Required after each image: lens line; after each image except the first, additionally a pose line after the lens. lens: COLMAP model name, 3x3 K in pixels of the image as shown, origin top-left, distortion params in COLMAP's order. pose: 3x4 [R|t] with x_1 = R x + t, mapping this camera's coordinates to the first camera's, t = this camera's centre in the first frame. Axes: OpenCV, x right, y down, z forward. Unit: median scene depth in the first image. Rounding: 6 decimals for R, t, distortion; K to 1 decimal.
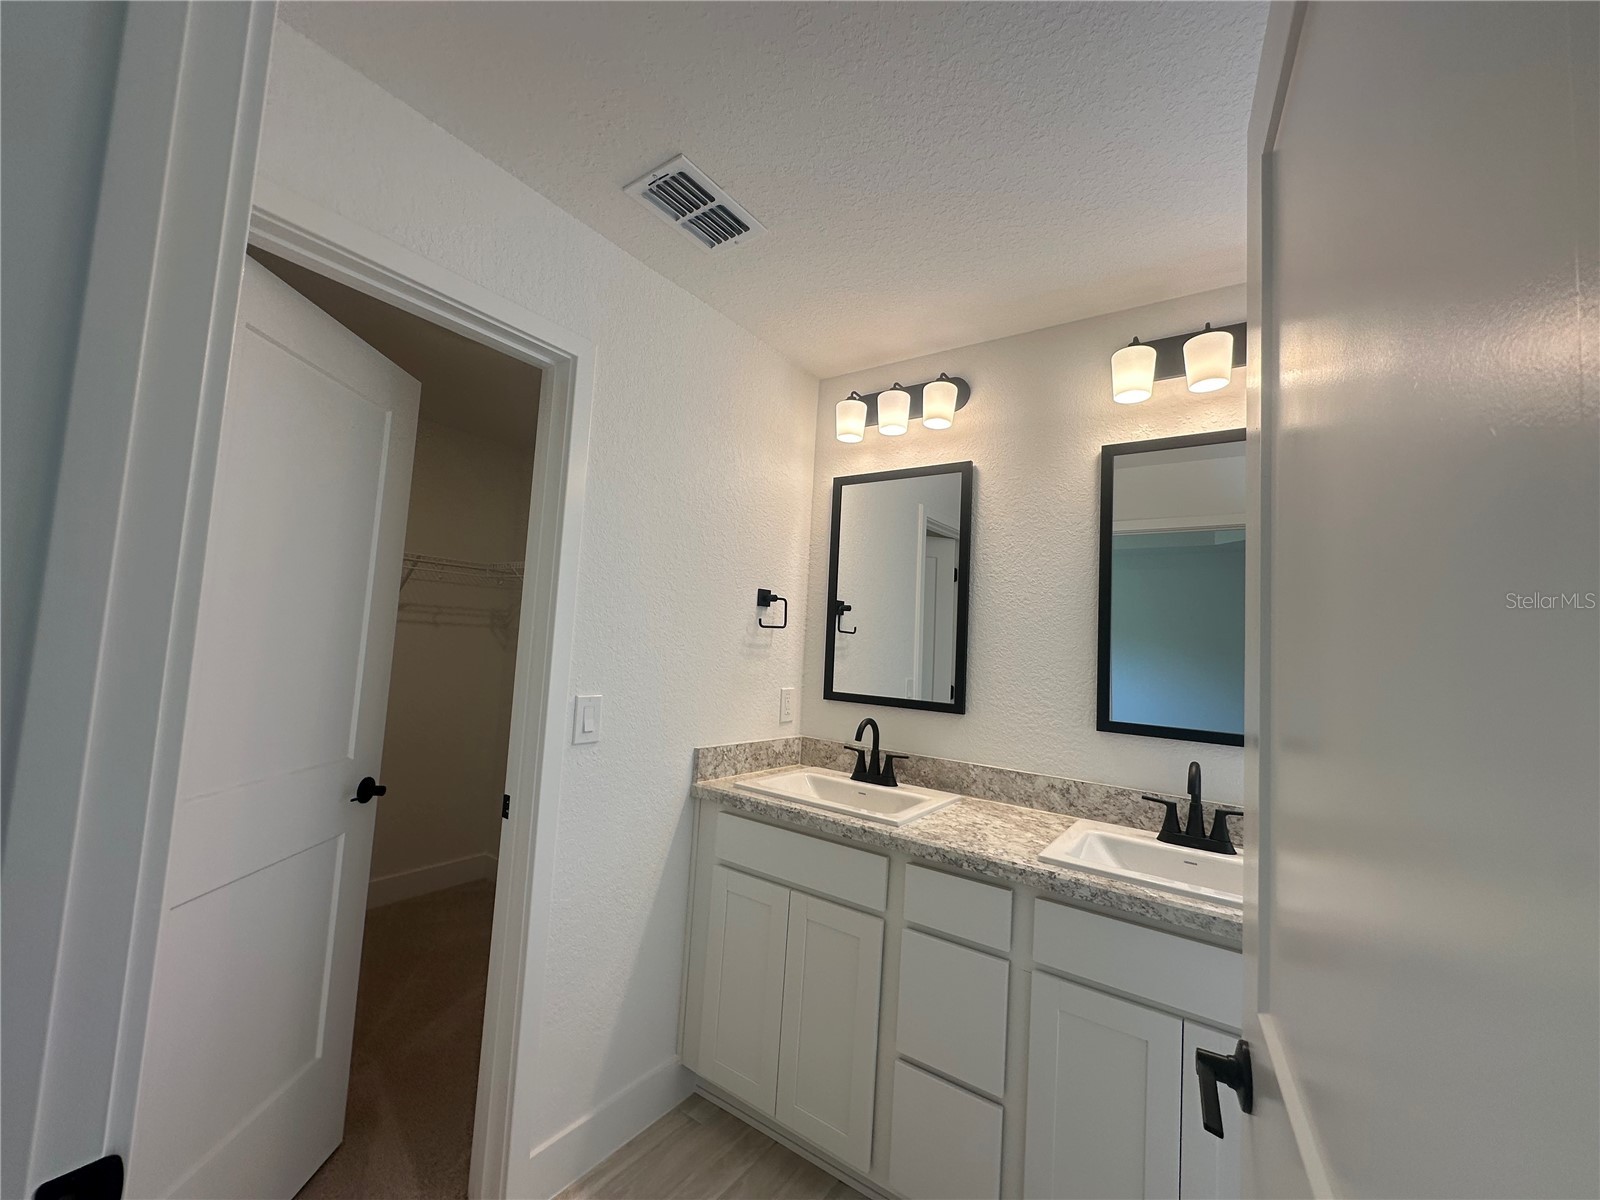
lens RADIAL K [[639.3, 0, 809.8], [0, 639.3, 603.4], [0, 0, 1]] dist [-0.002563, 0.001143]
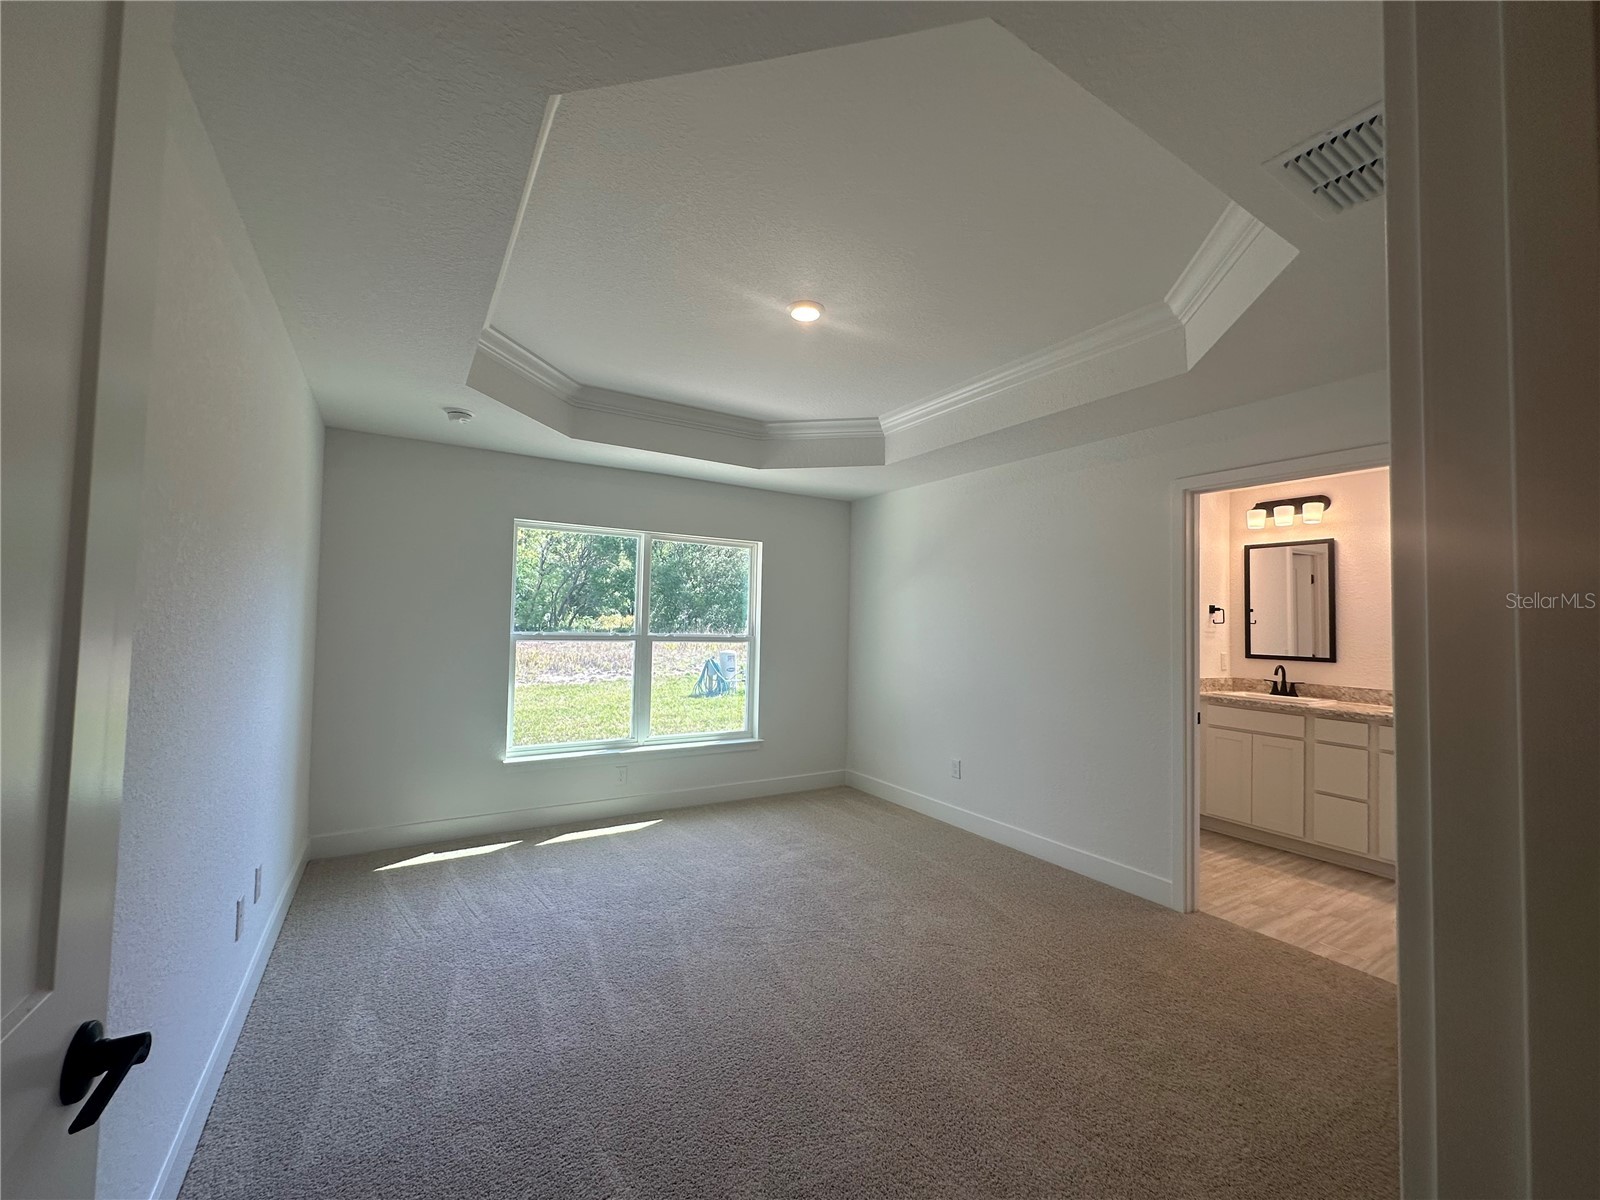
lens RADIAL K [[639.3, 0, 802.7], [0, 639.3, 600.4], [0, 0, 1]] dist [-0.002563, 0.001143]
pose [[0.916690, -0.041752, -0.397412, -0.446955], [0.050581, 0.998651, 0.011753, -0.124639], [0.396386, -0.030875, 0.917565, -1.377794]]
